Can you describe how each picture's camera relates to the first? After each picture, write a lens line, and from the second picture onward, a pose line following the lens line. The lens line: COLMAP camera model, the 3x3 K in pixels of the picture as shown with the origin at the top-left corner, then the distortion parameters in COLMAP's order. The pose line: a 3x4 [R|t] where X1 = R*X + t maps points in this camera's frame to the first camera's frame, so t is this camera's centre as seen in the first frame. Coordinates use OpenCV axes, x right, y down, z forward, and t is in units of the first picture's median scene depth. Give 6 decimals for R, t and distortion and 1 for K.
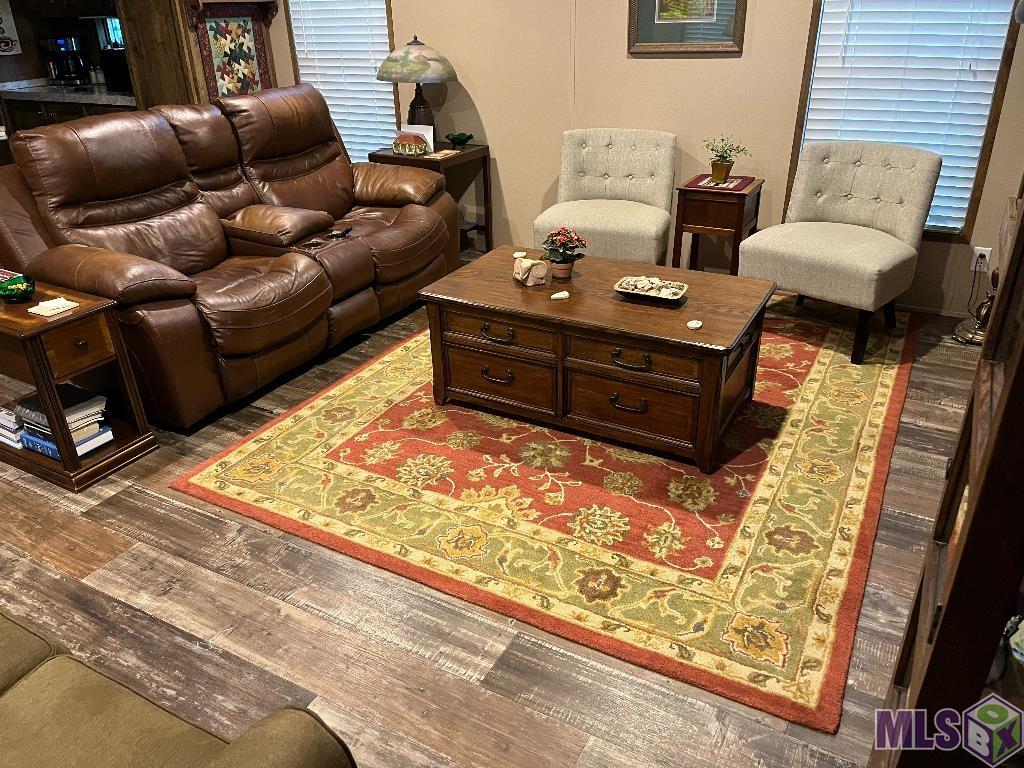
lens RADIAL K [[772.5, 0, 512.0], [0, 772.5, 384.0], [0, 0, 1]] dist [0.105499, -0.131897]
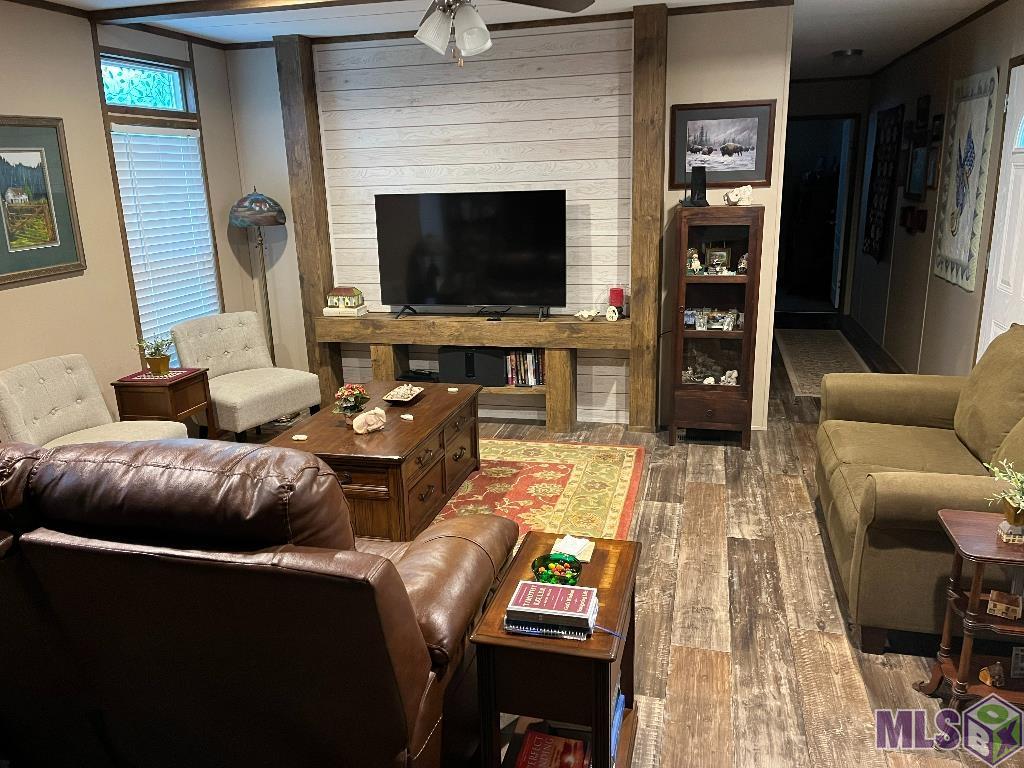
lens RADIAL K [[765.3, 0, 512.0], [0, 765.3, 384.0], [0, 0, 1]] dist [0.035539, -0.004712]
pose [[-0.248204, -0.220119, 0.943367, -1.450190], [0.474076, 0.821651, 0.316450, -0.592083], [-0.844776, 0.525772, -0.099584, 1.170586]]
